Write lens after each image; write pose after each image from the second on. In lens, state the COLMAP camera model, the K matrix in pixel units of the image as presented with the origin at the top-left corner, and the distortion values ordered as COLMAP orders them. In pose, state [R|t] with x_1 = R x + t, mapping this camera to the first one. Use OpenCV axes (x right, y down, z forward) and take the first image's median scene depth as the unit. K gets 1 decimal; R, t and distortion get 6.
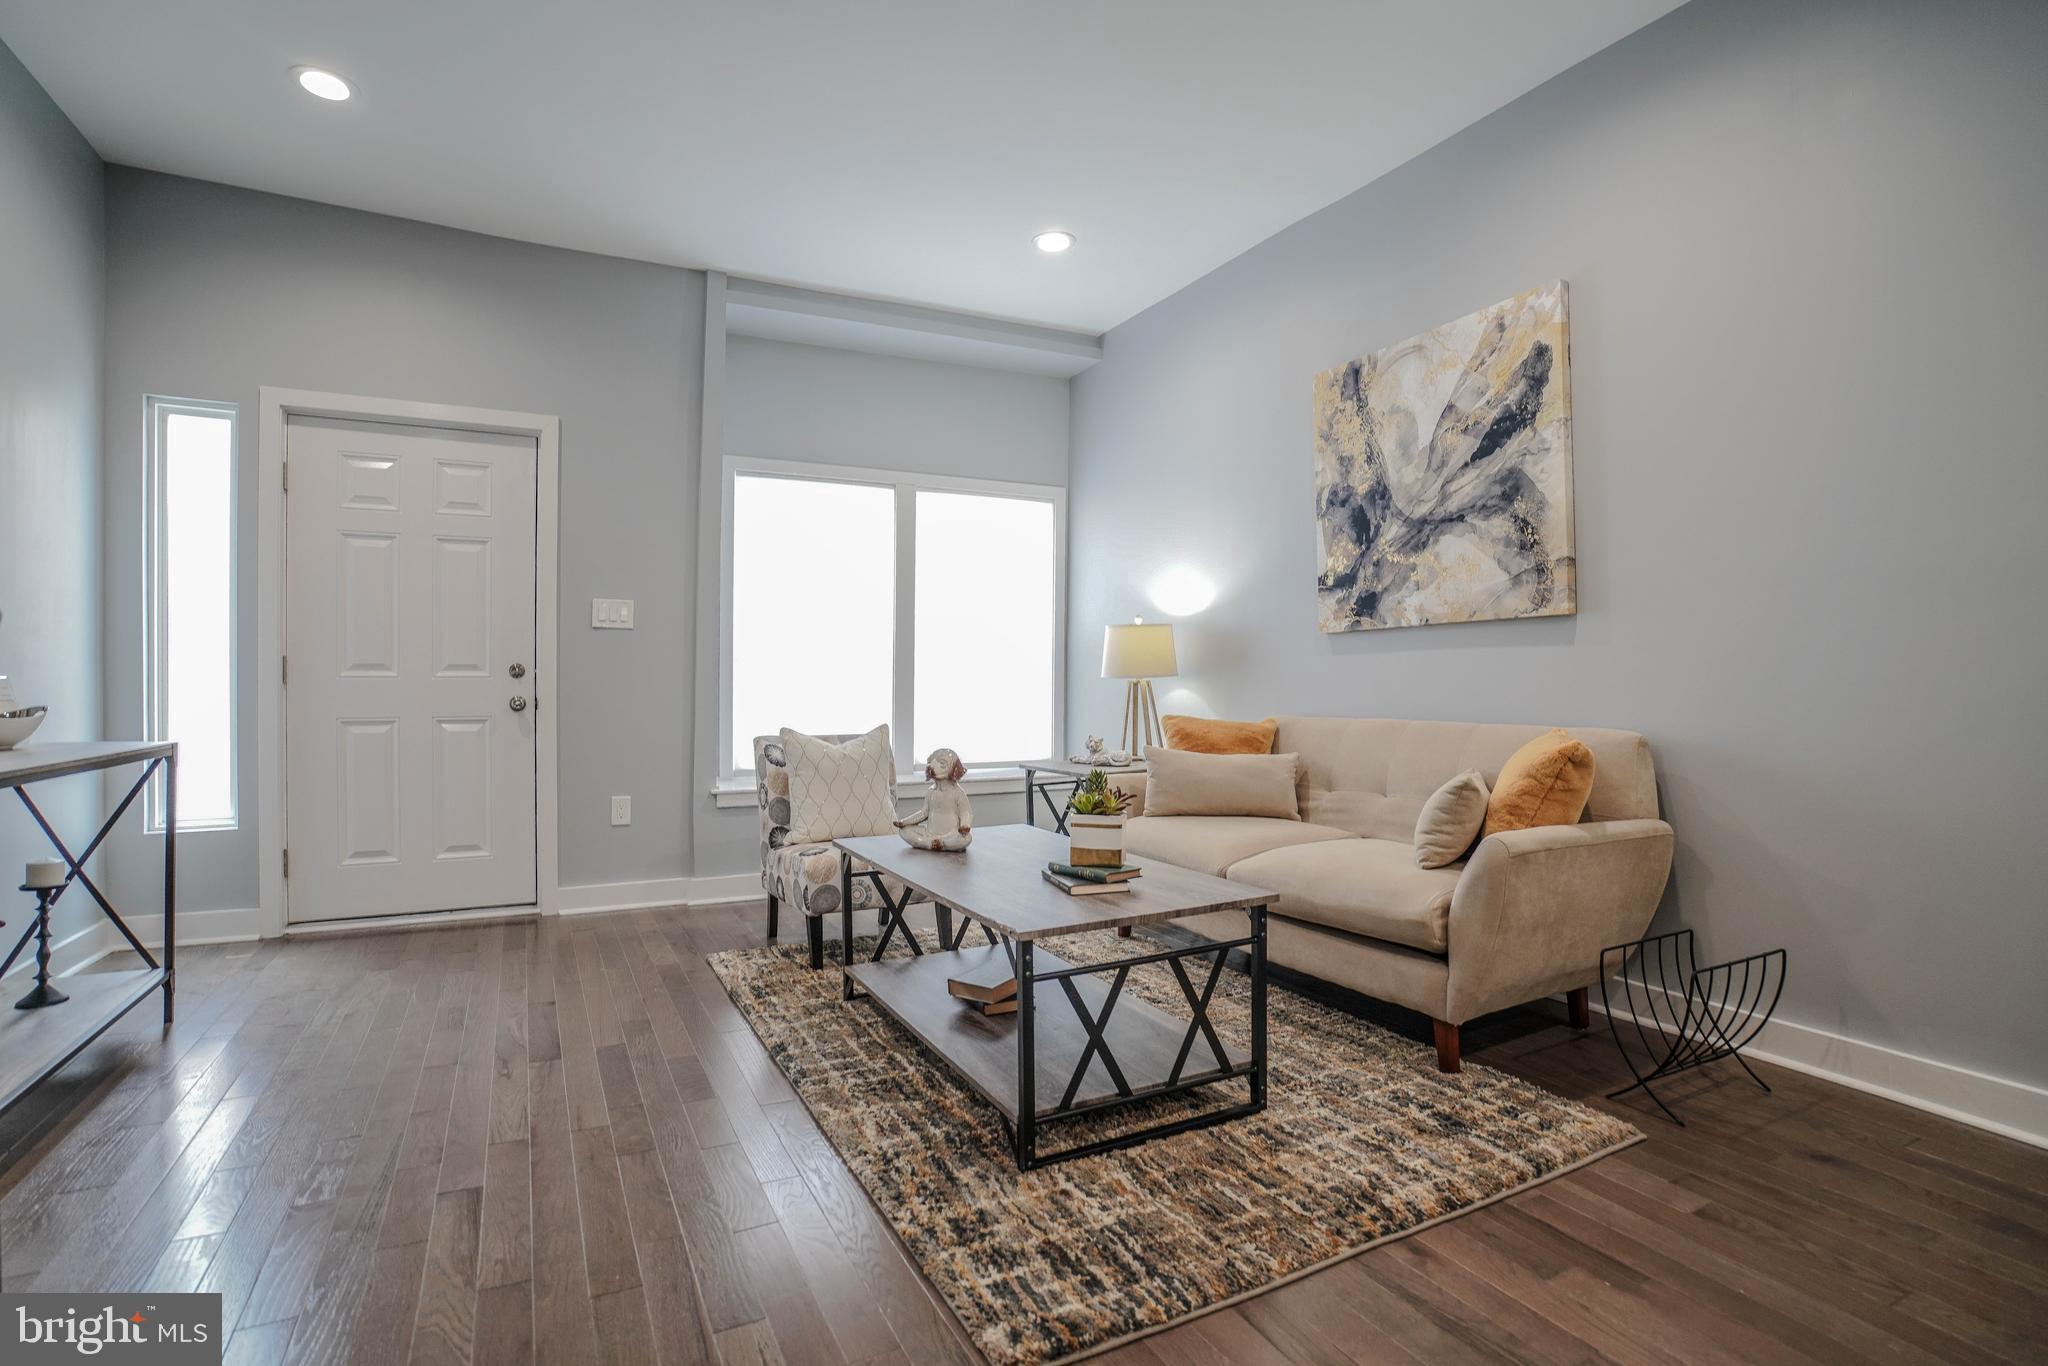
lens RADIAL K [[967.0, 0, 994.5], [0, 967.0, 680.7], [0, 0, 1]] dist [-0.056225, 0.018967]
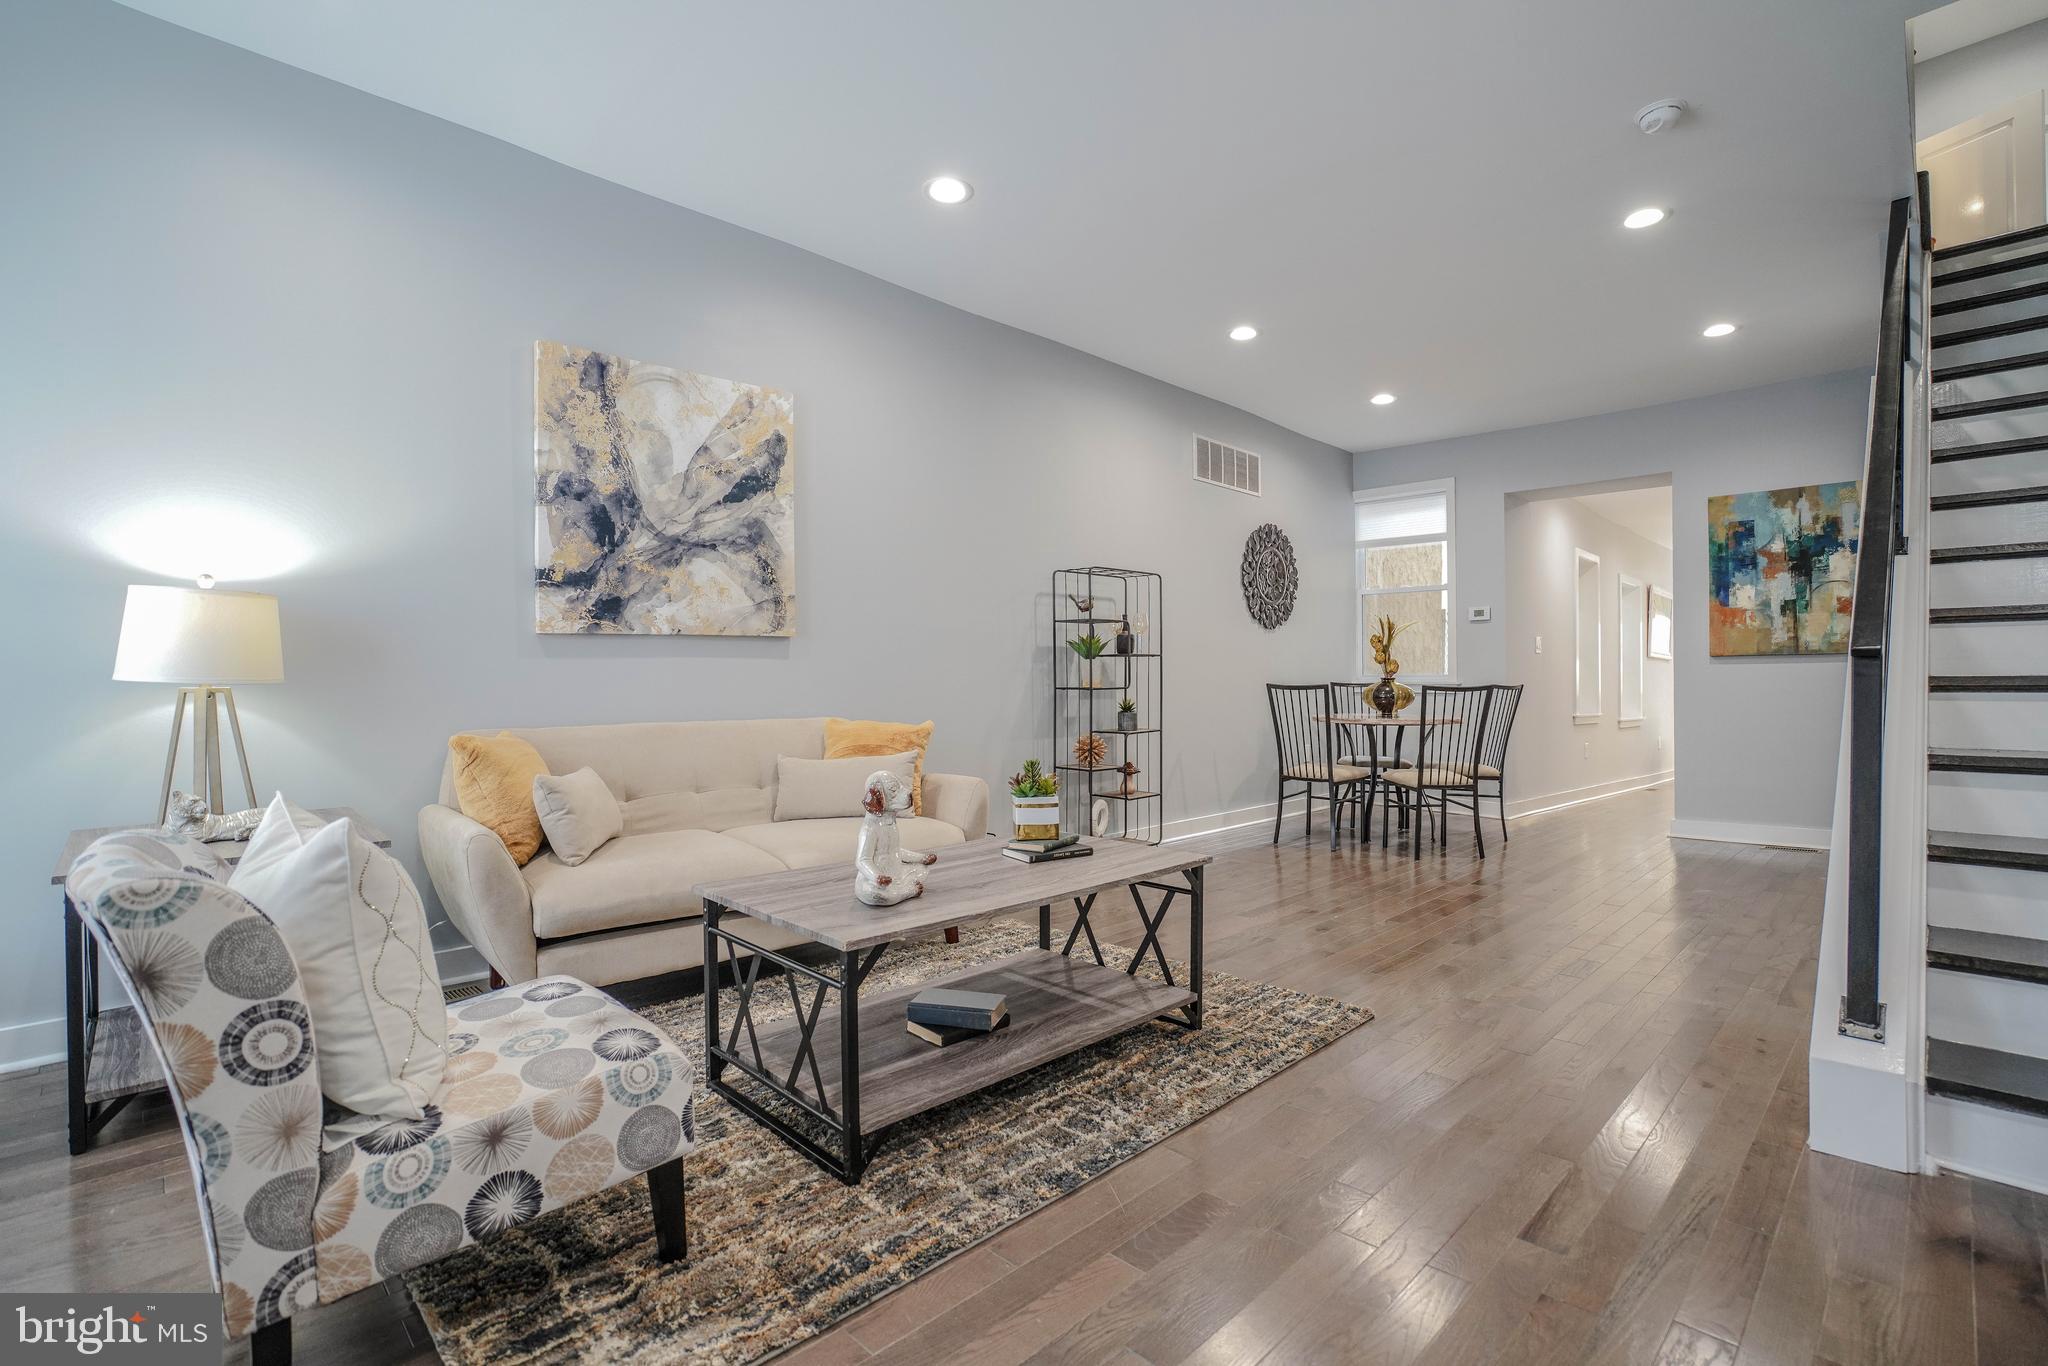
lens RADIAL K [[967.0, 0, 993.0], [0, 967.0, 676.8], [0, 0, 1]] dist [-0.056225, 0.018967]
pose [[-0.301021, 0.009086, 0.953574, -0.660335], [0.007207, 0.999948, -0.007253, 0.000409], [-0.953590, 0.004690, -0.301071, 0.918276]]
